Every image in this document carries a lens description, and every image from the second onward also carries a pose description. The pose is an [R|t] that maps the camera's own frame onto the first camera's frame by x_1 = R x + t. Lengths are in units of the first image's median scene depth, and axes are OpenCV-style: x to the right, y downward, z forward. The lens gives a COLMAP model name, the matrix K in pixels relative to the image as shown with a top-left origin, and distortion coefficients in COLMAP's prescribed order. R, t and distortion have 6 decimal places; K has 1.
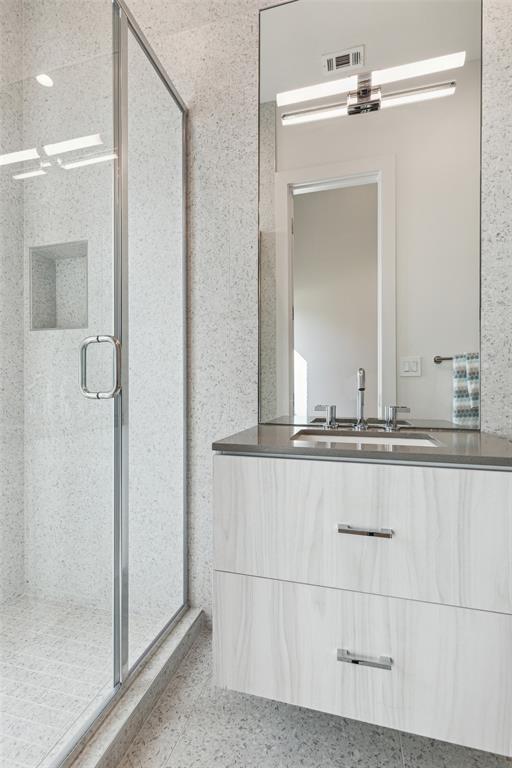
lens RADIAL K [[354.4, 0, 257.8], [0, 354.4, 384.4], [0, 0, 1]] dist [0.007589, -0.001192]
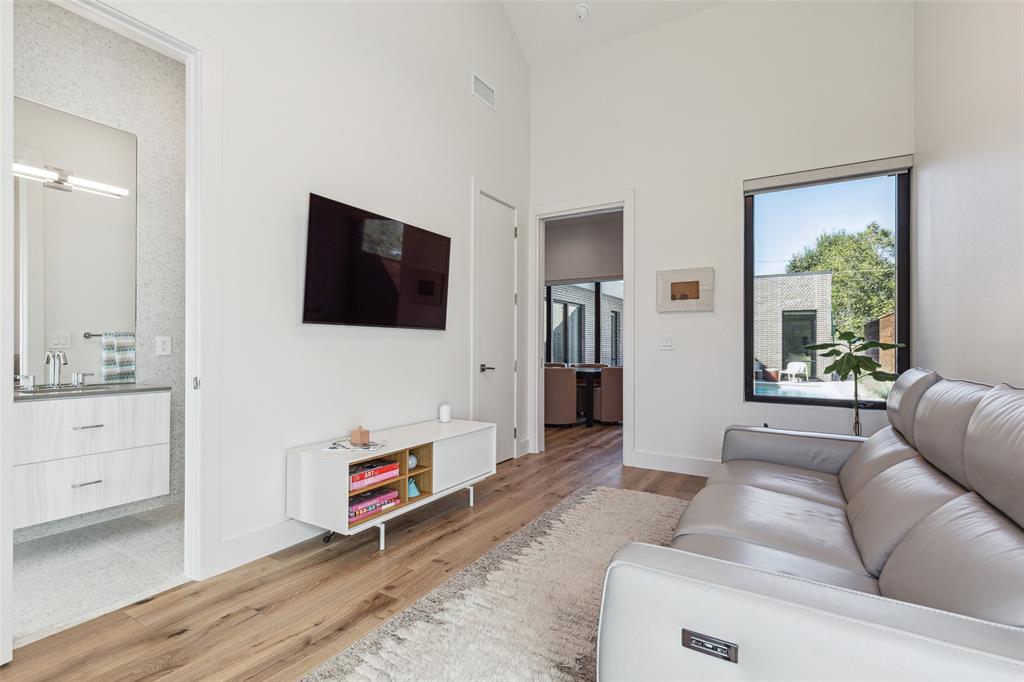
lens RADIAL K [[472.5, 0, 511.5], [0, 472.5, 344.1], [0, 0, 1]] dist [0.007589, -0.001192]
pose [[0.279167, 0.002853, 0.960238, -0.711183], [-0.007401, 0.999972, -0.000819, -0.051250], [-0.960214, -0.006878, 0.279180, -0.934989]]
